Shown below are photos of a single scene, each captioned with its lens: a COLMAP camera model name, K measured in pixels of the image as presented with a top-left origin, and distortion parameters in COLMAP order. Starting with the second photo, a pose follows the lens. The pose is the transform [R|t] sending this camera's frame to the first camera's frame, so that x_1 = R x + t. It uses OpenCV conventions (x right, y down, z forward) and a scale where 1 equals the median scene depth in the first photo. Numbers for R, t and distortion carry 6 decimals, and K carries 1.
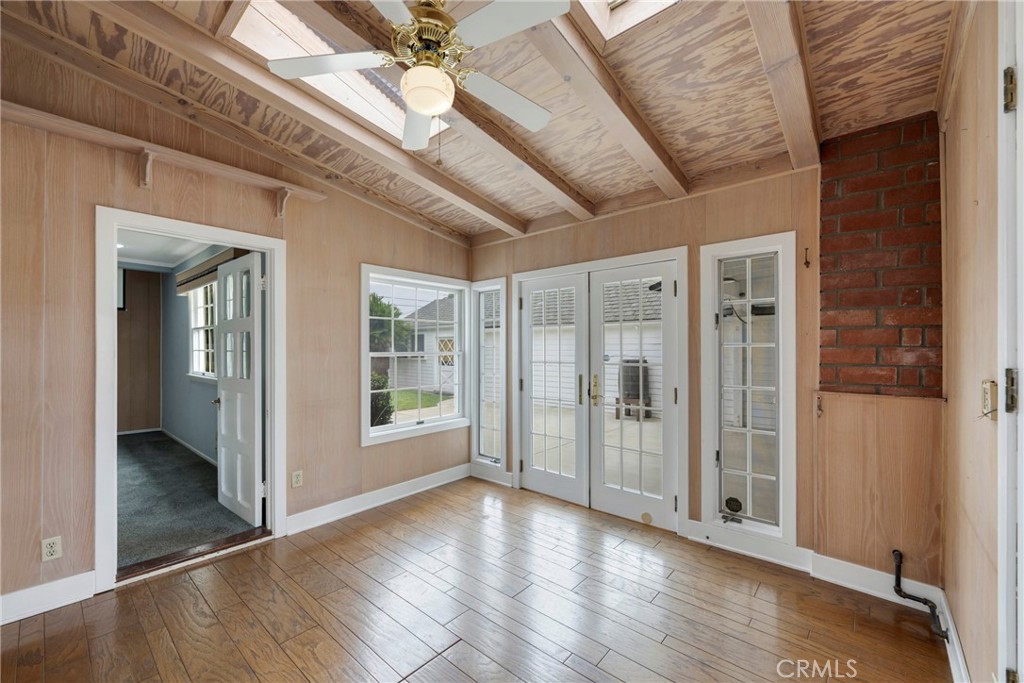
lens RADIAL K [[416.9, 0, 514.6], [0, 416.9, 345.1], [0, 0, 1]] dist [0.000154, 0.000254]
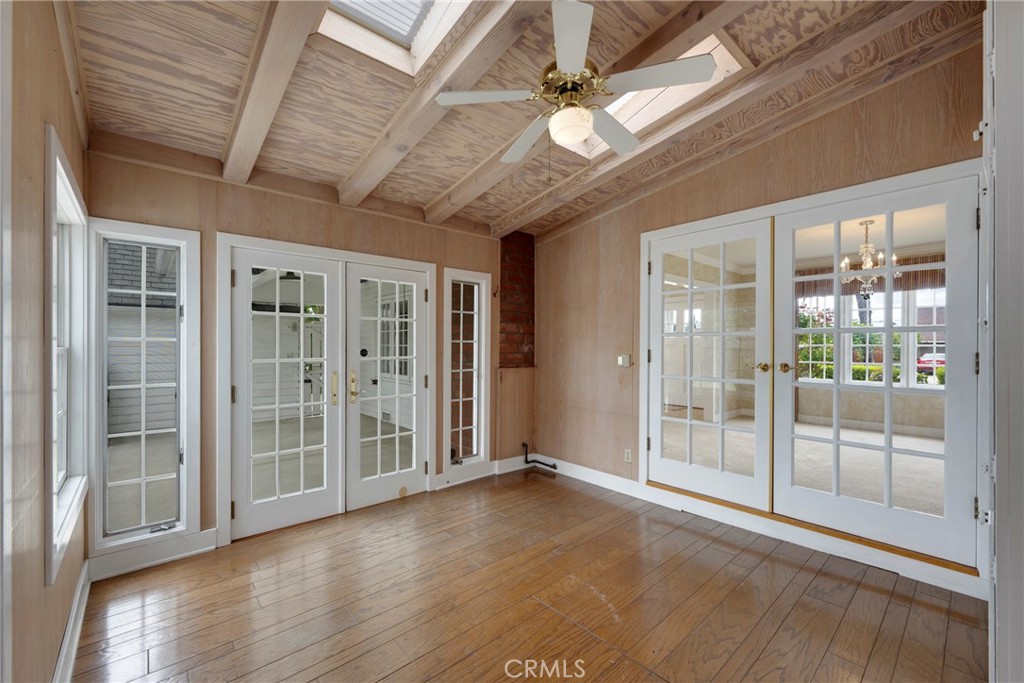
lens RADIAL K [[416.9, 0, 514.6], [0, 416.9, 345.1], [0, 0, 1]] dist [0.000154, 0.000254]
pose [[0.123107, 0.001753, 0.992392, -0.704254], [-0.010015, 0.999950, -0.000524, 0.008746], [-0.992343, -0.009874, 0.123118, 0.503677]]
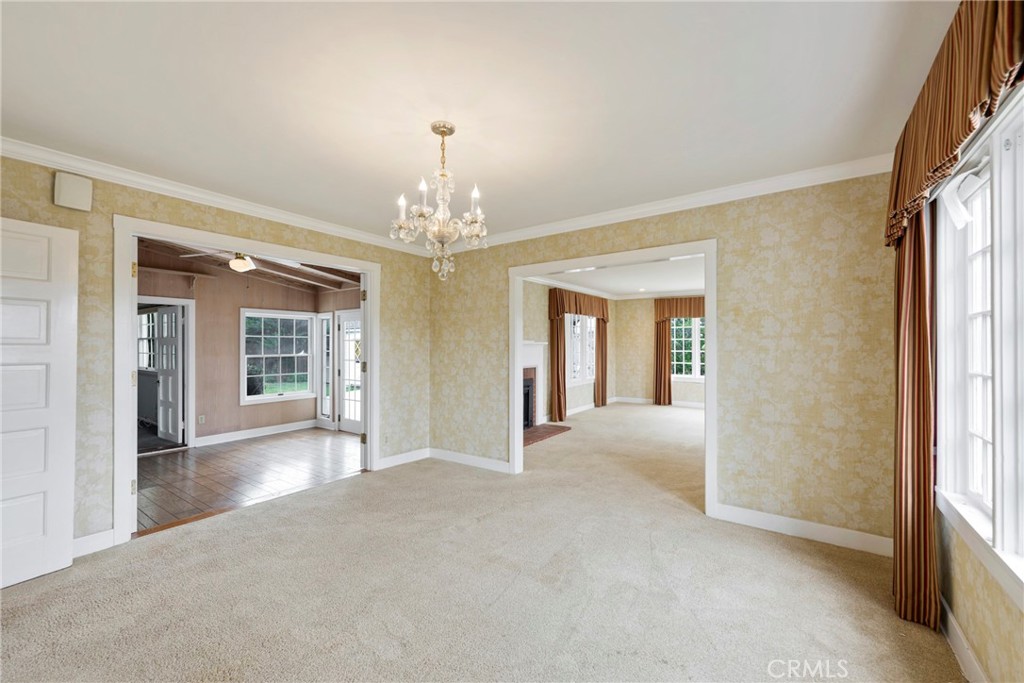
lens RADIAL K [[422.0, 0, 512.0], [0, 422.0, 341.5], [0, 0, 1]] dist [0.000781, 0.000109]
pose [[0.996072, 0.000526, 0.088546, 0.671161], [-0.000430, 0.999999, -0.001099, -0.042276], [-0.088546, 0.001056, 0.996072, -0.983342]]
